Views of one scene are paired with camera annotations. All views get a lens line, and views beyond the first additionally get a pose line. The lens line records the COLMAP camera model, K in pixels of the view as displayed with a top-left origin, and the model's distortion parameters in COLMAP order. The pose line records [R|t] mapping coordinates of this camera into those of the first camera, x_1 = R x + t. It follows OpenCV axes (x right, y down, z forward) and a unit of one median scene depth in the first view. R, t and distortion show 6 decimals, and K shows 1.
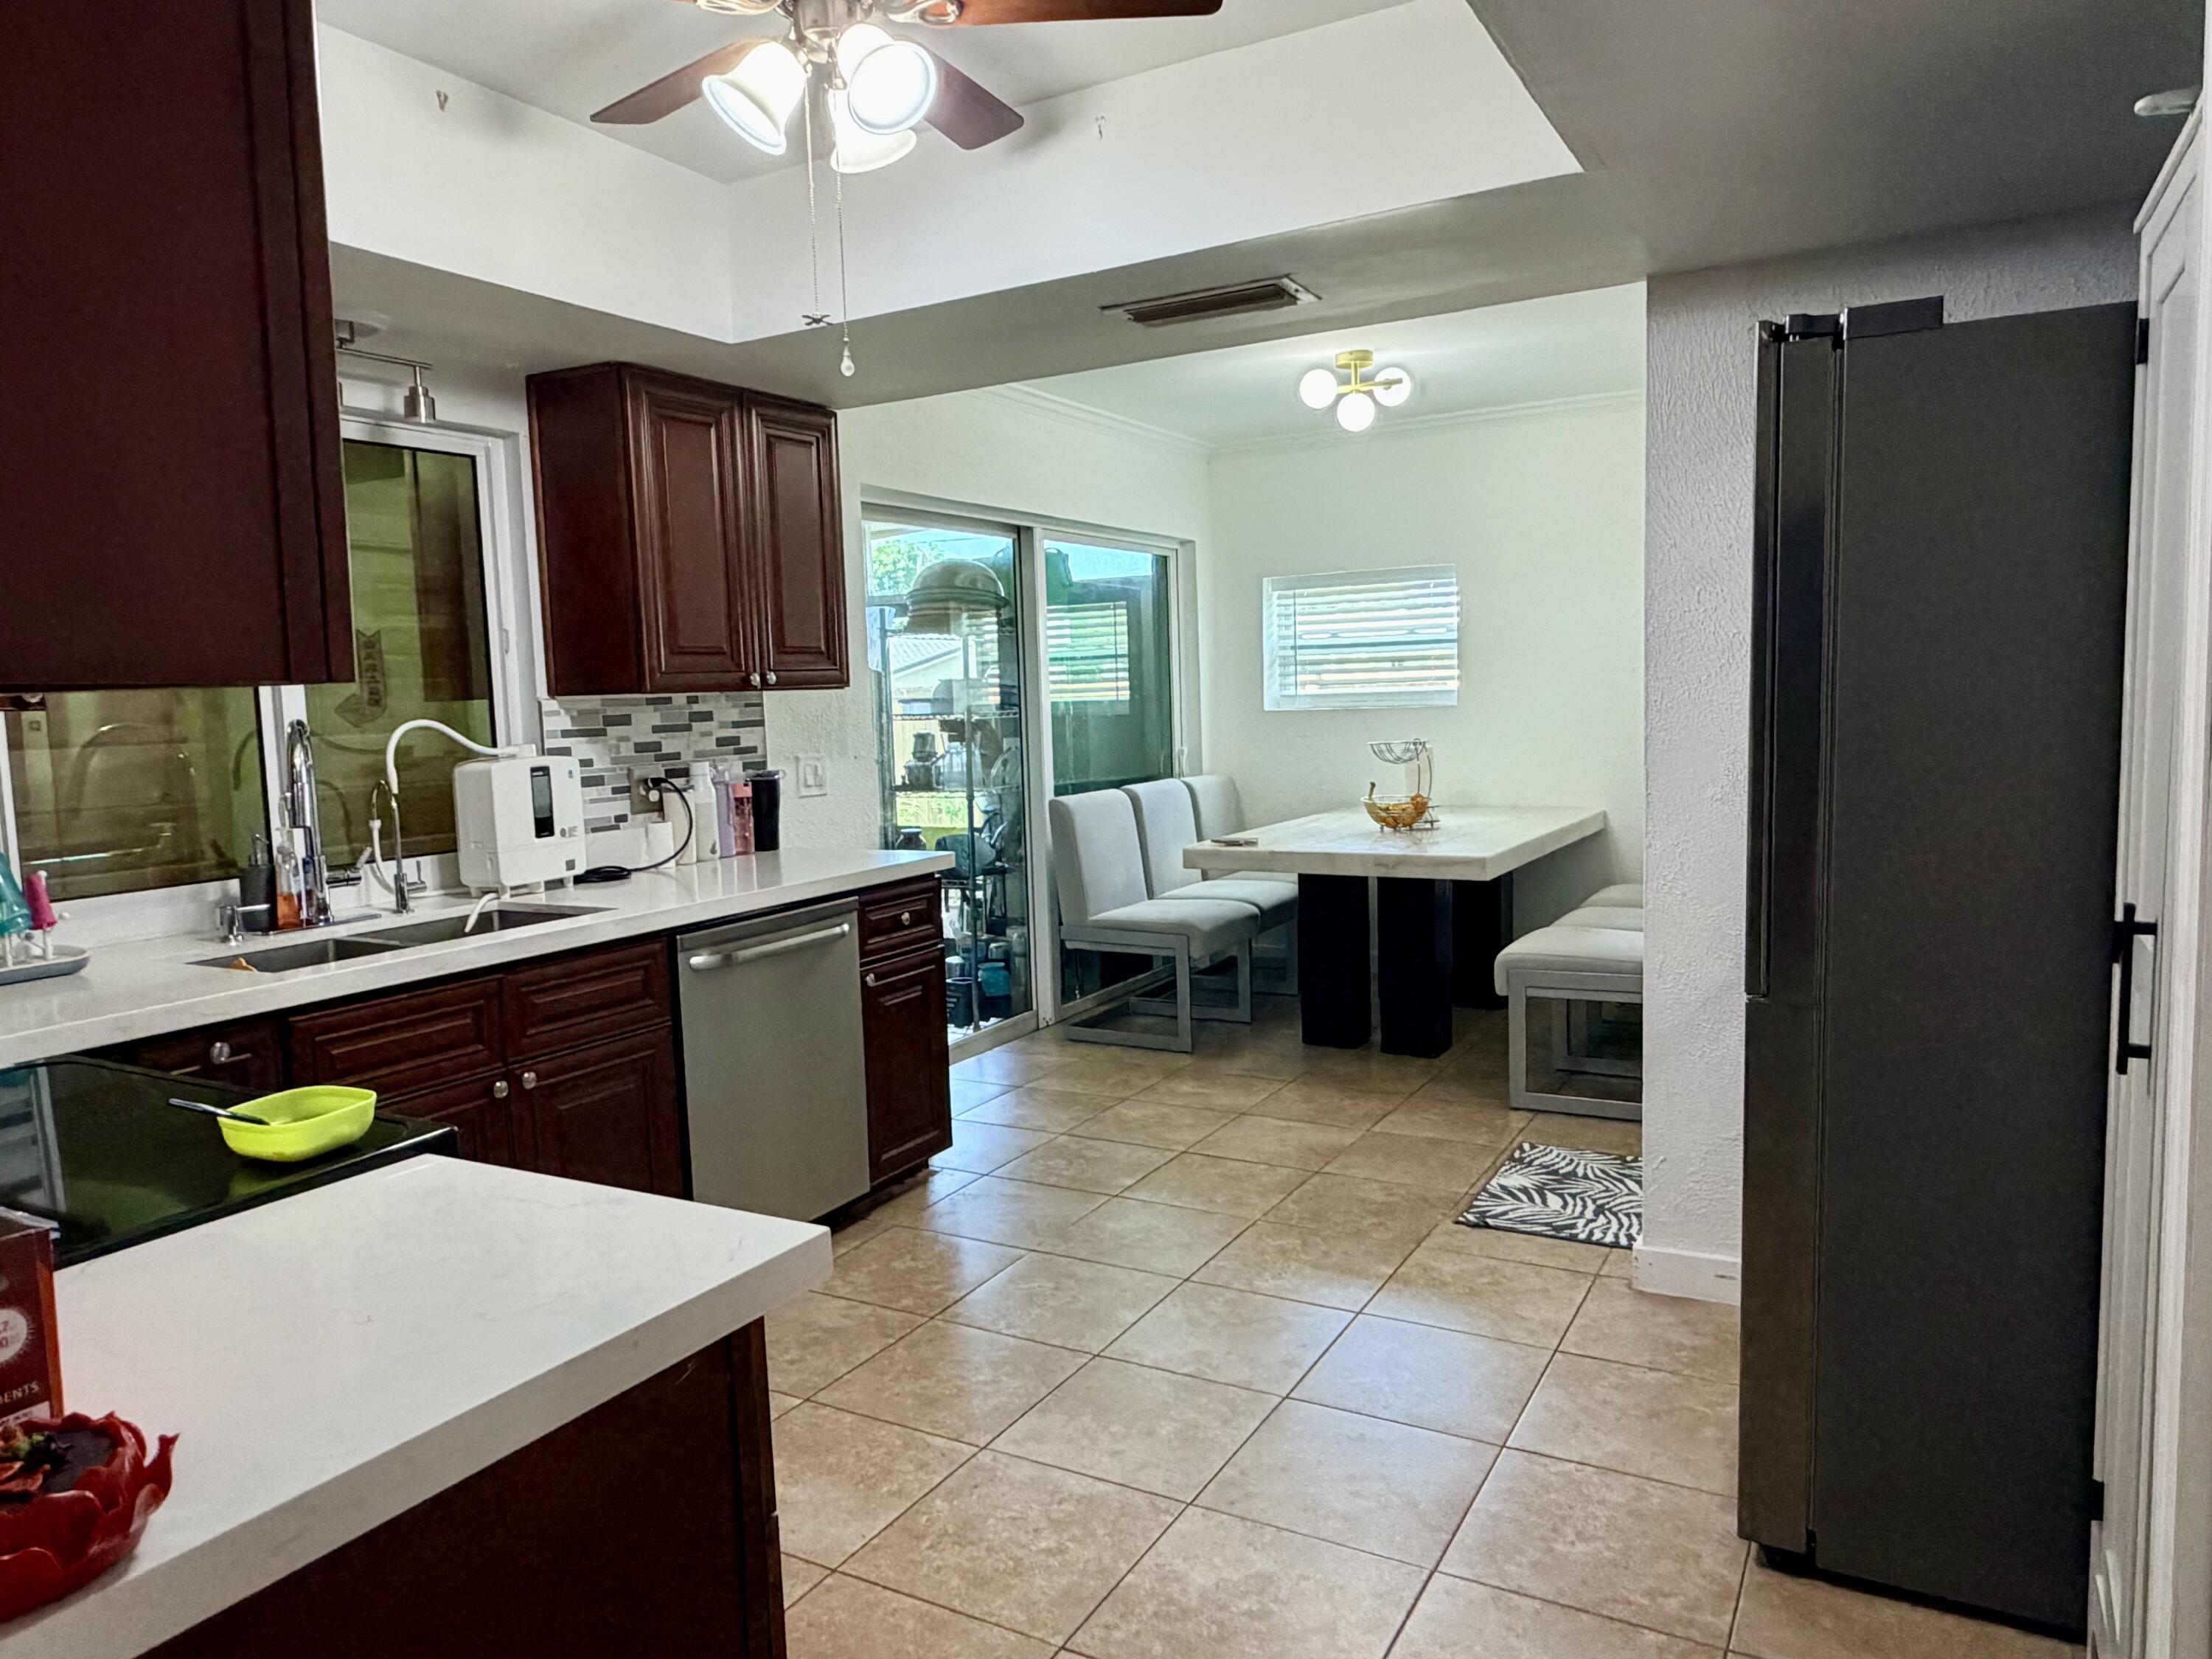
lens RADIAL K [[1475.6, 0, 1096.1], [0, 1475.6, 839.3], [0, 0, 1]] dist [0.000903, -0.000590]
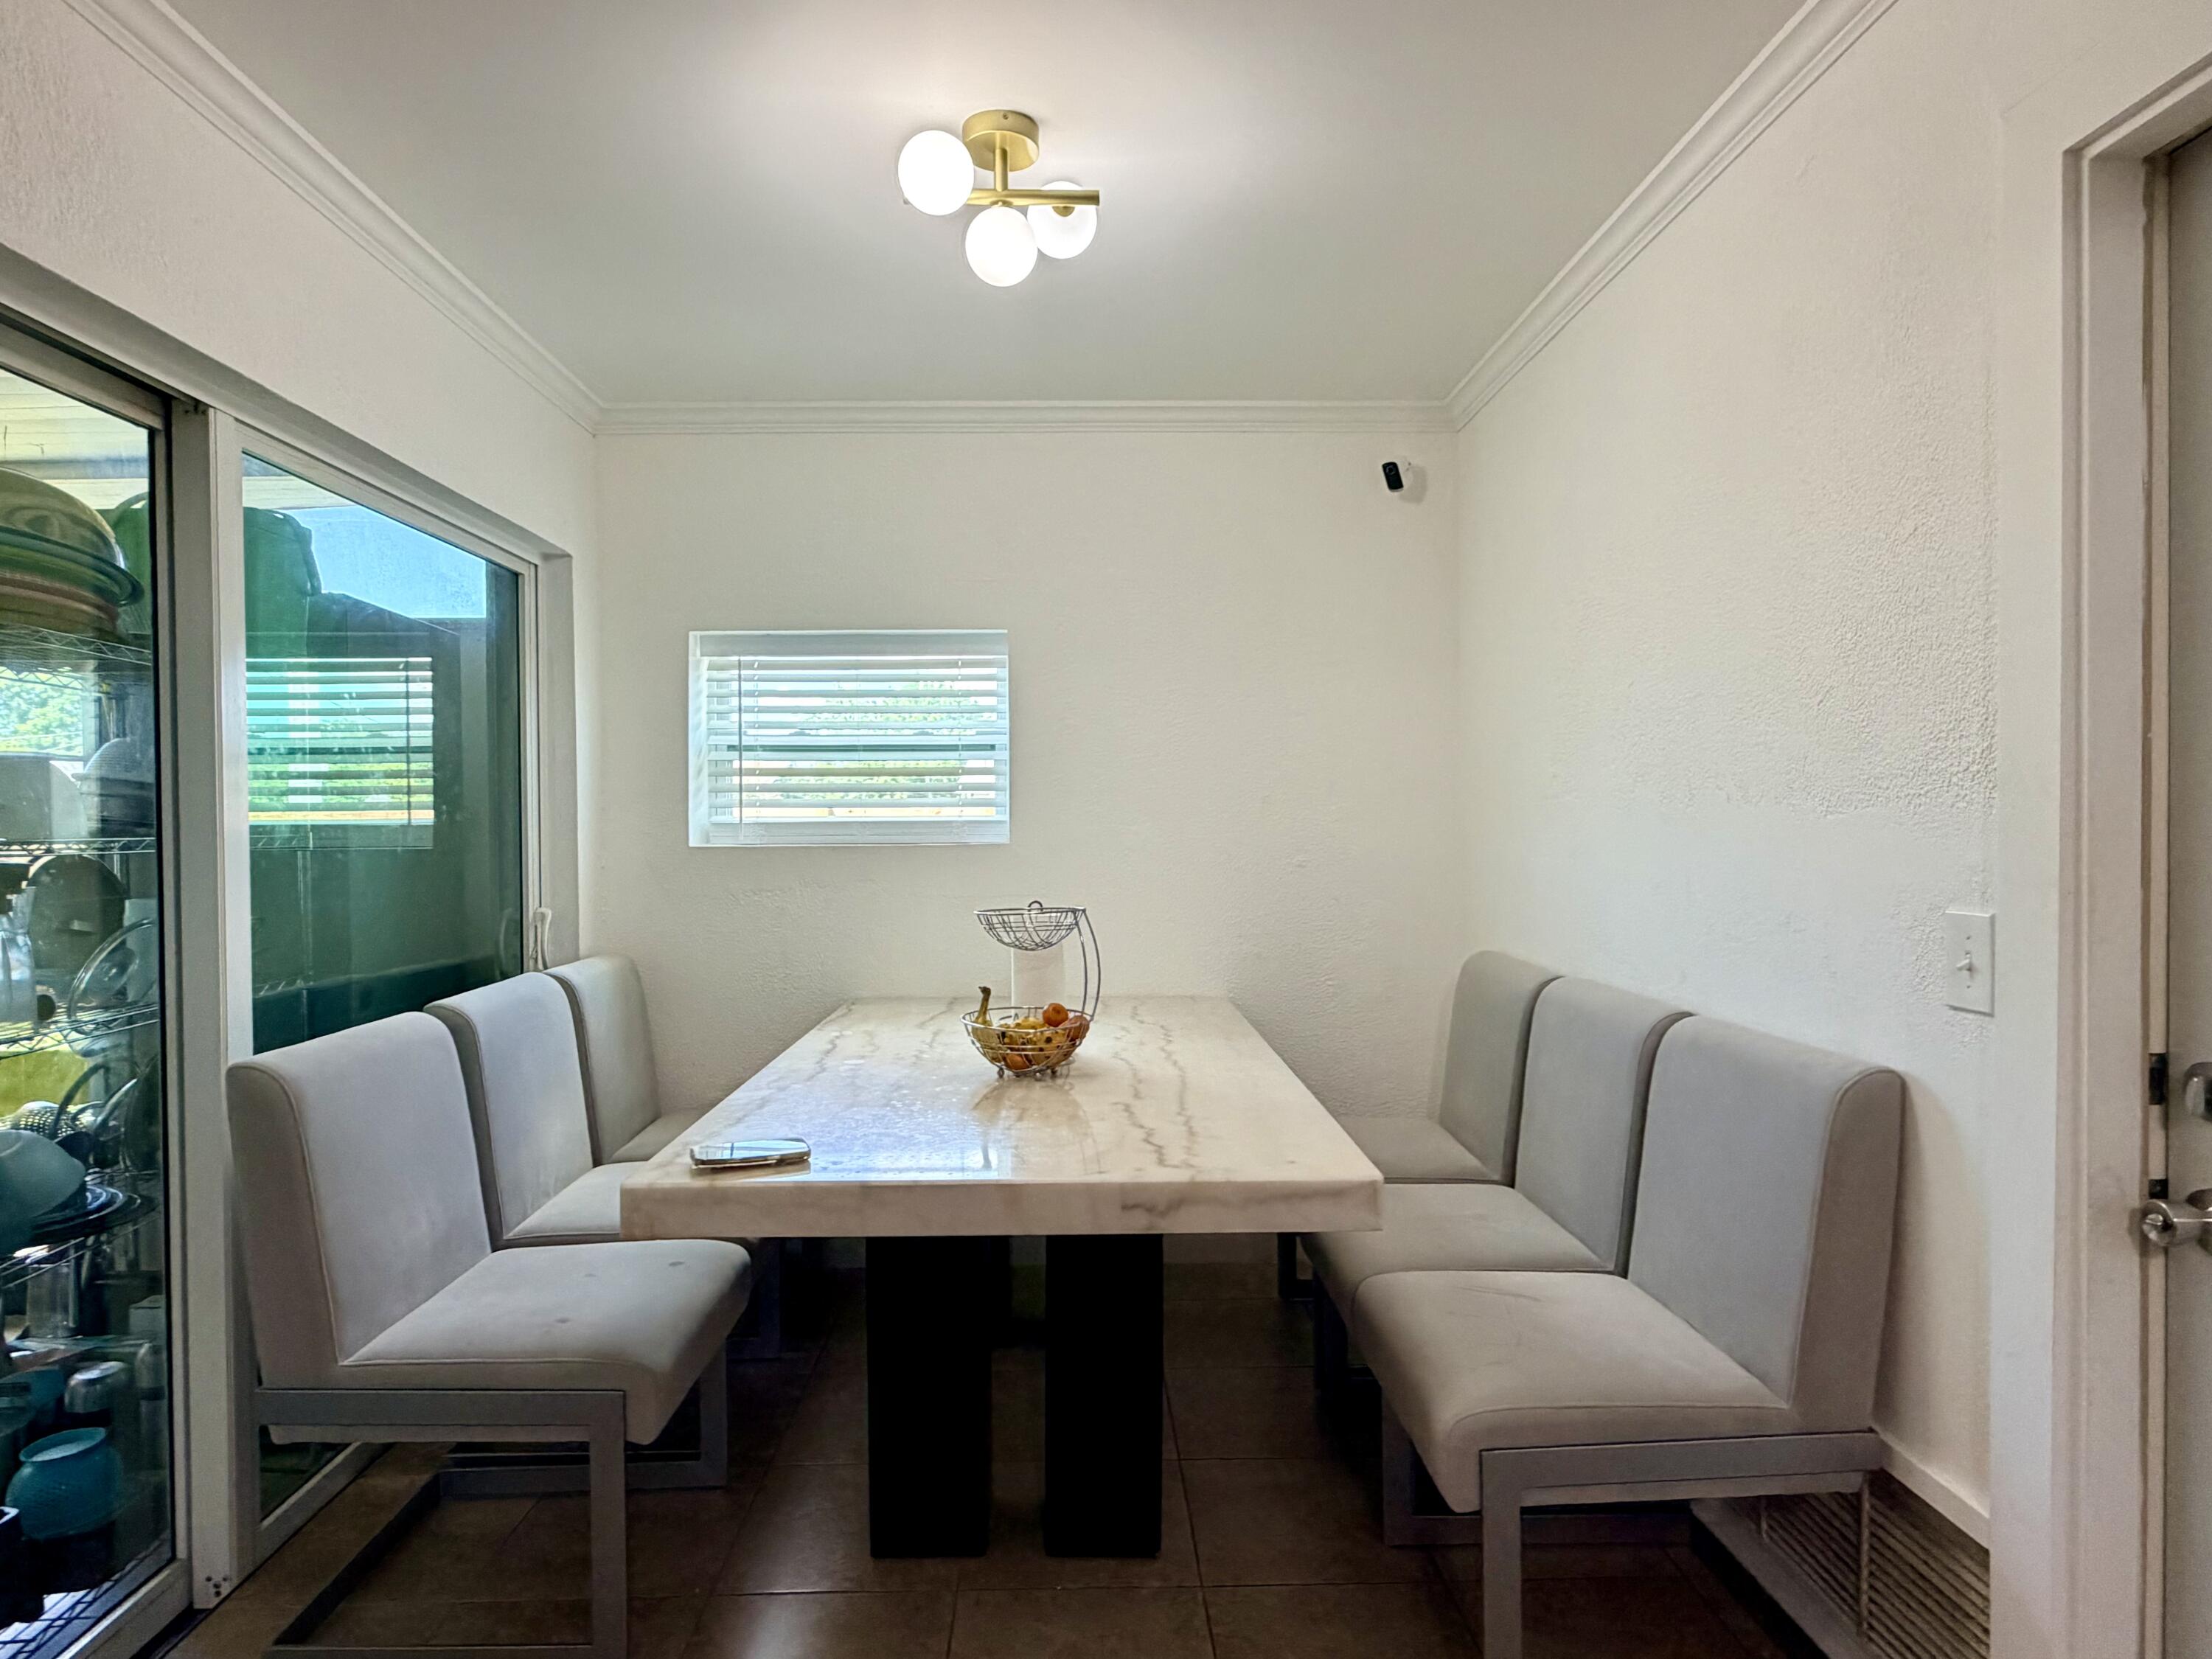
lens RADIAL K [[1214.4, 0, 1102.8], [0, 1214.4, 839.0], [0, 0, 1]] dist [0.002279, 0.002537]
pose [[0.853507, 0.015670, 0.520845, -0.002156], [0.032357, 0.996025, -0.082990, -0.047003], [-0.520075, 0.087685, 0.849608, 0.527306]]
